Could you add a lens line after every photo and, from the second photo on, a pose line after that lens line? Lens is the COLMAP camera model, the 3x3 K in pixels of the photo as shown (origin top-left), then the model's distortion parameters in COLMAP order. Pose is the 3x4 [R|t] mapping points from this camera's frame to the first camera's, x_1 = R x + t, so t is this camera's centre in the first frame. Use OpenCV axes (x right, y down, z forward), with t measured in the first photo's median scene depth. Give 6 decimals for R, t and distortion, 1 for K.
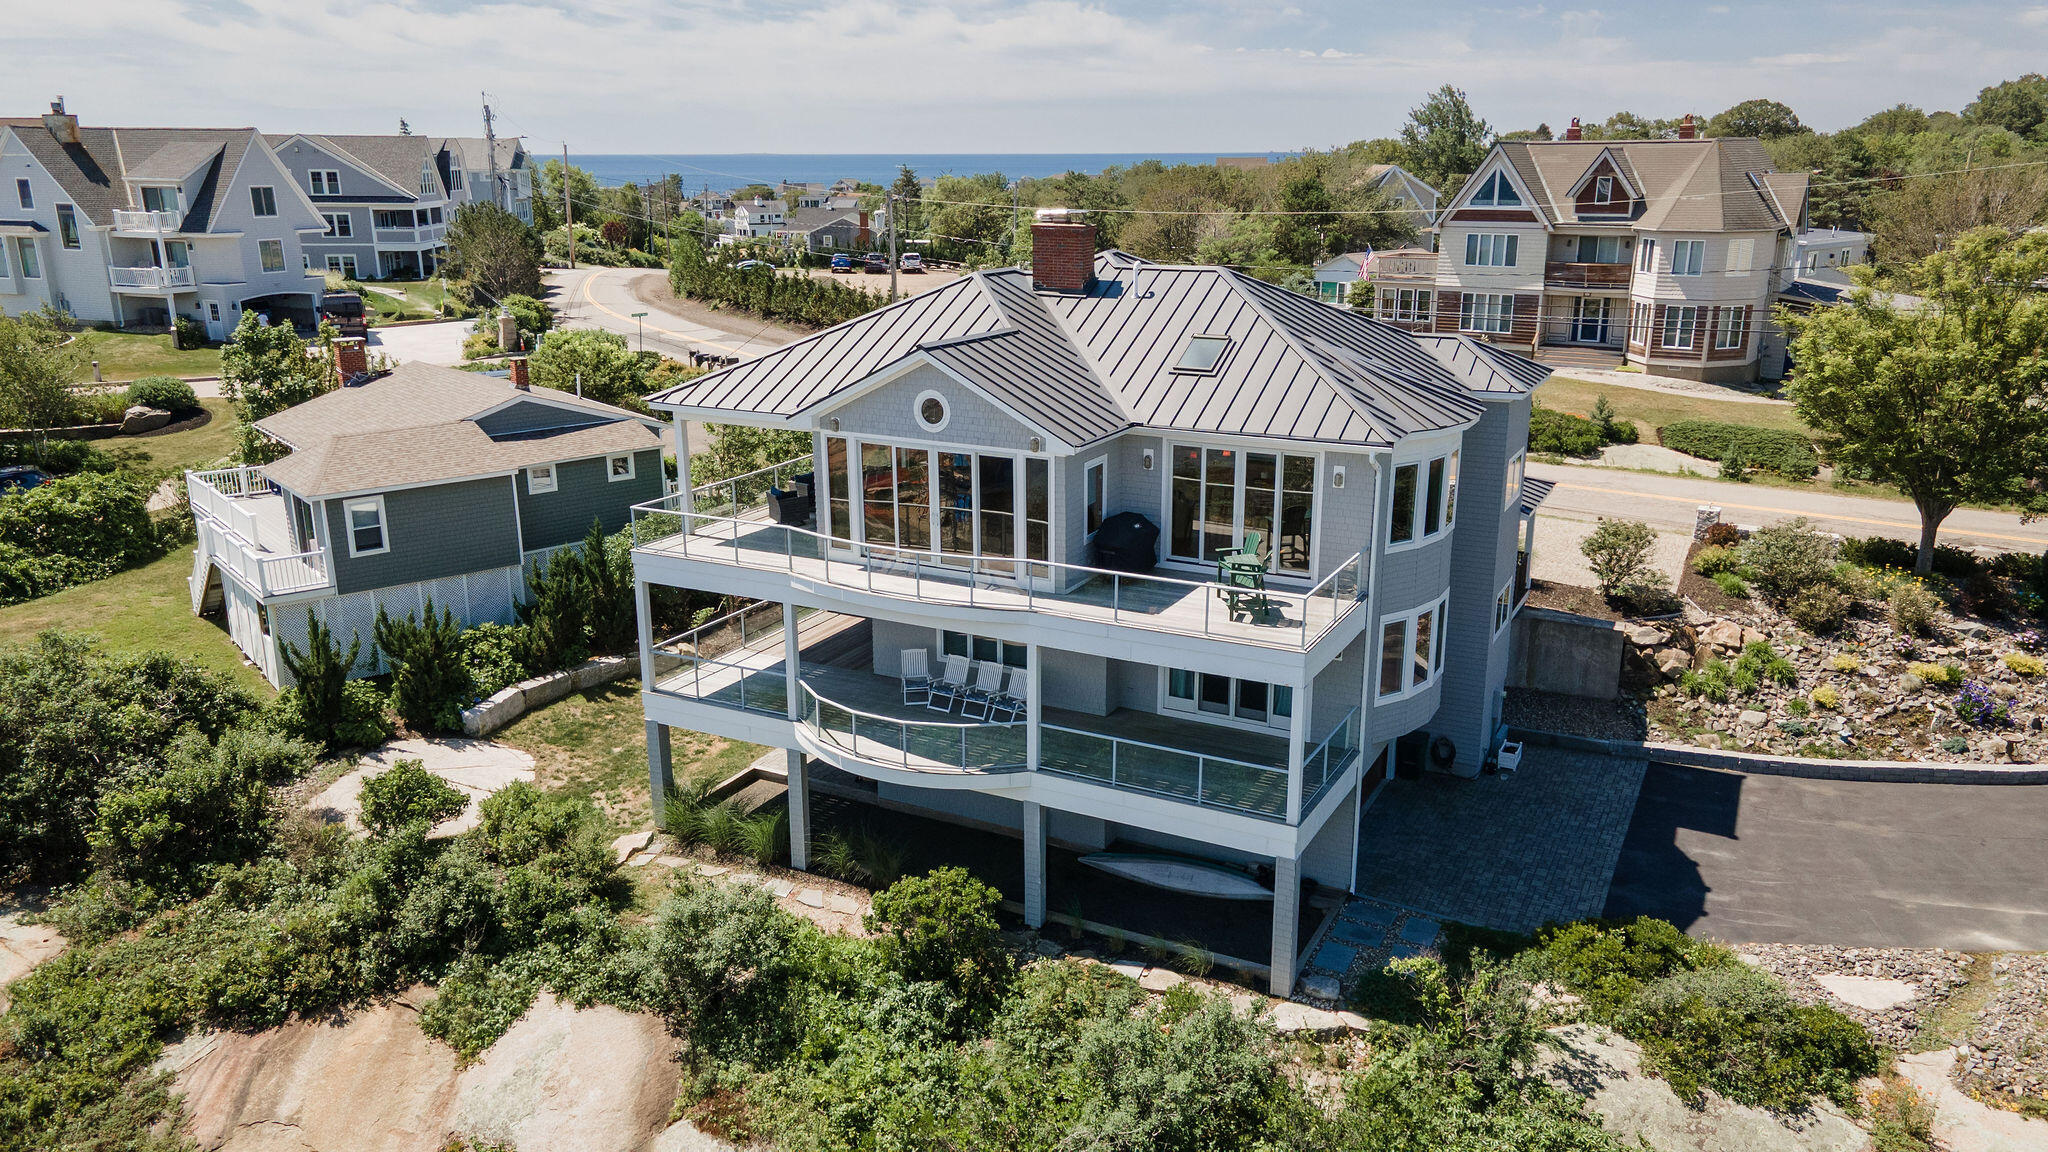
lens RADIAL K [[1490.1, 0, 1030.2], [0, 1490.1, 577.5], [0, 0, 1]] dist [0.028547, 0.011456]
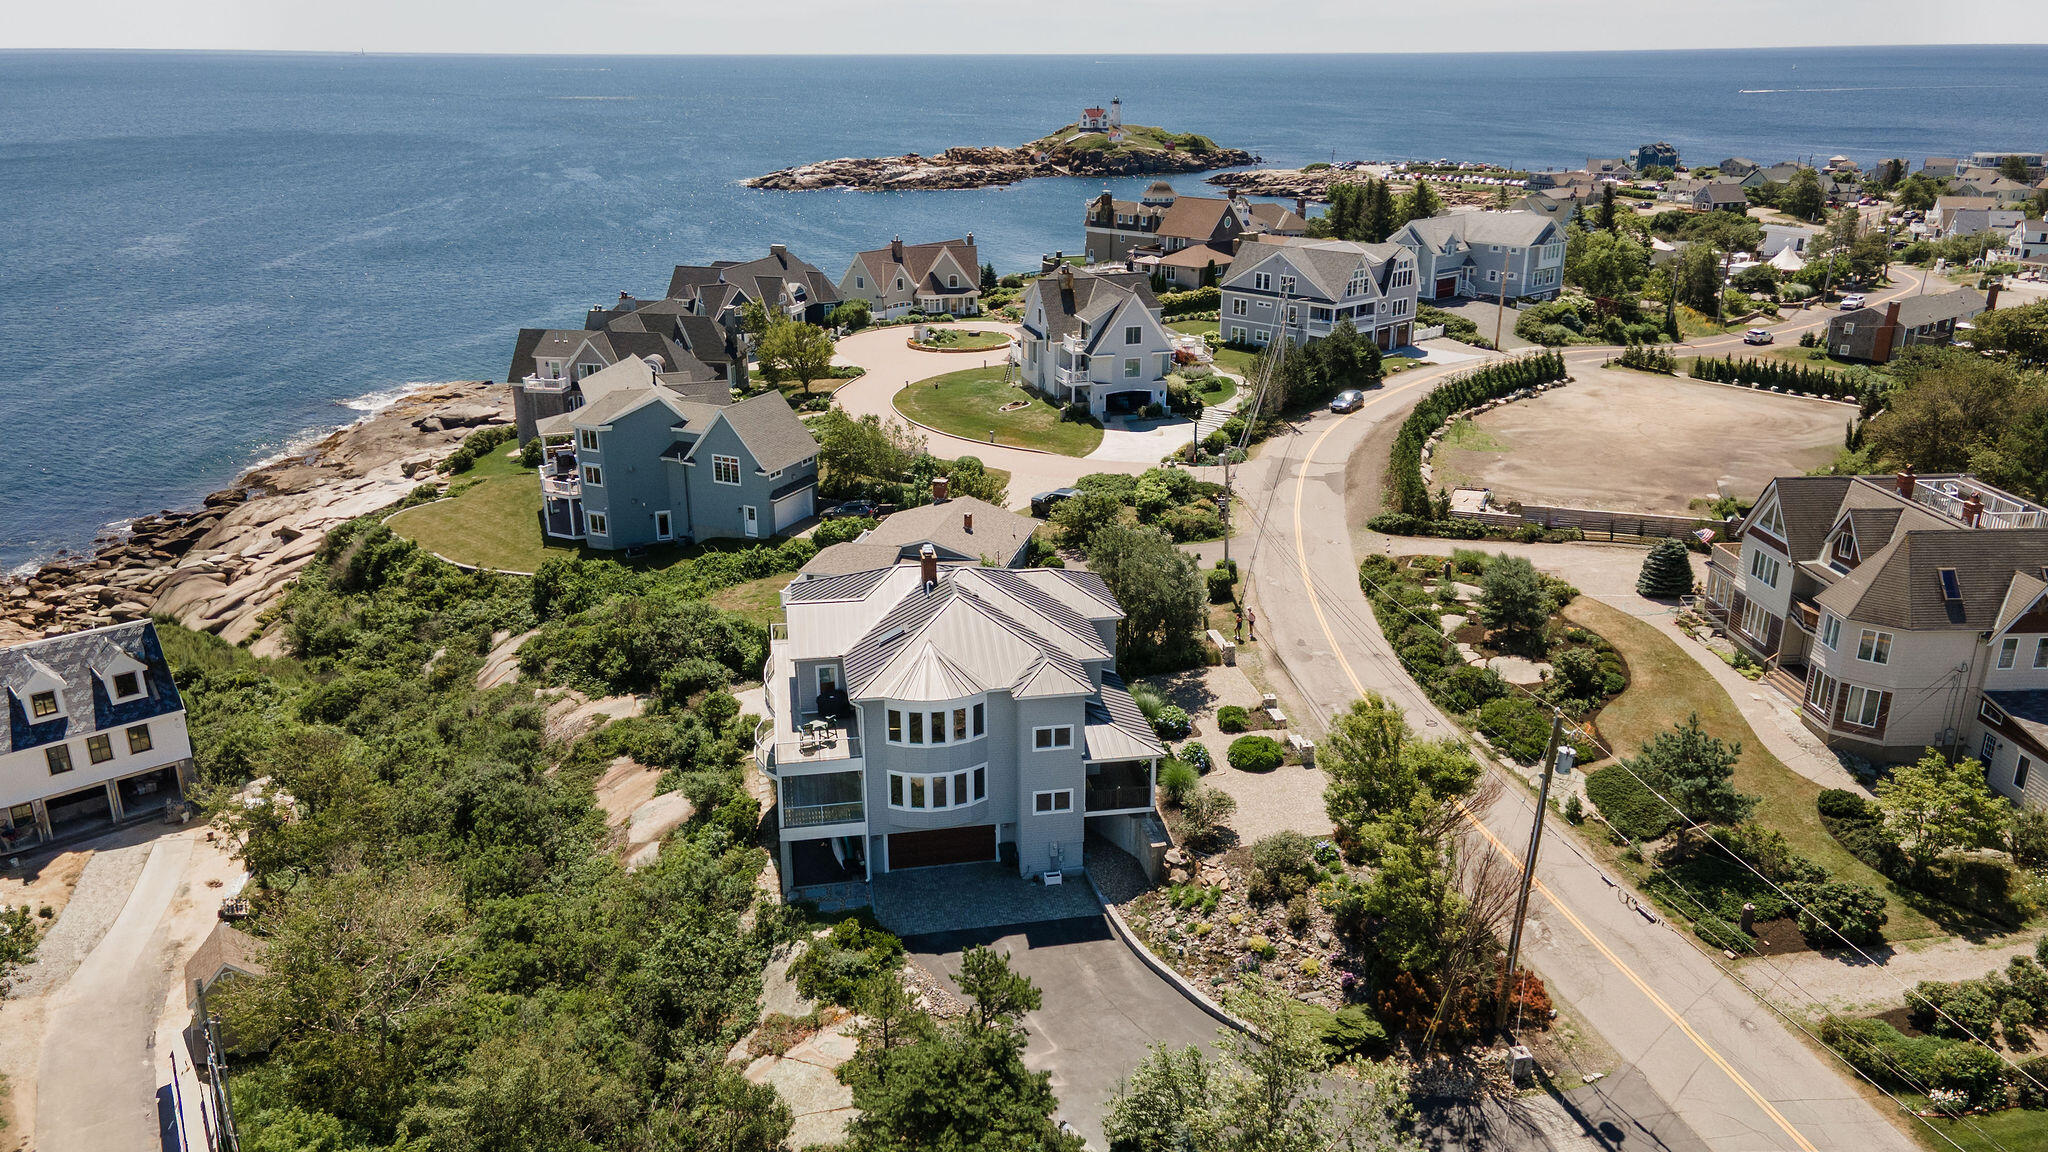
lens RADIAL K [[1490.1, 0, 1022.9], [0, 1490.1, 576.0], [0, 0, 1]] dist [0.028547, 0.011456]
pose [[0.609051, 0.265345, -0.747428, 0.762524], [-0.218944, 0.962007, 0.163115, -0.259715], [0.762313, 0.064300, 0.644007, -0.125221]]
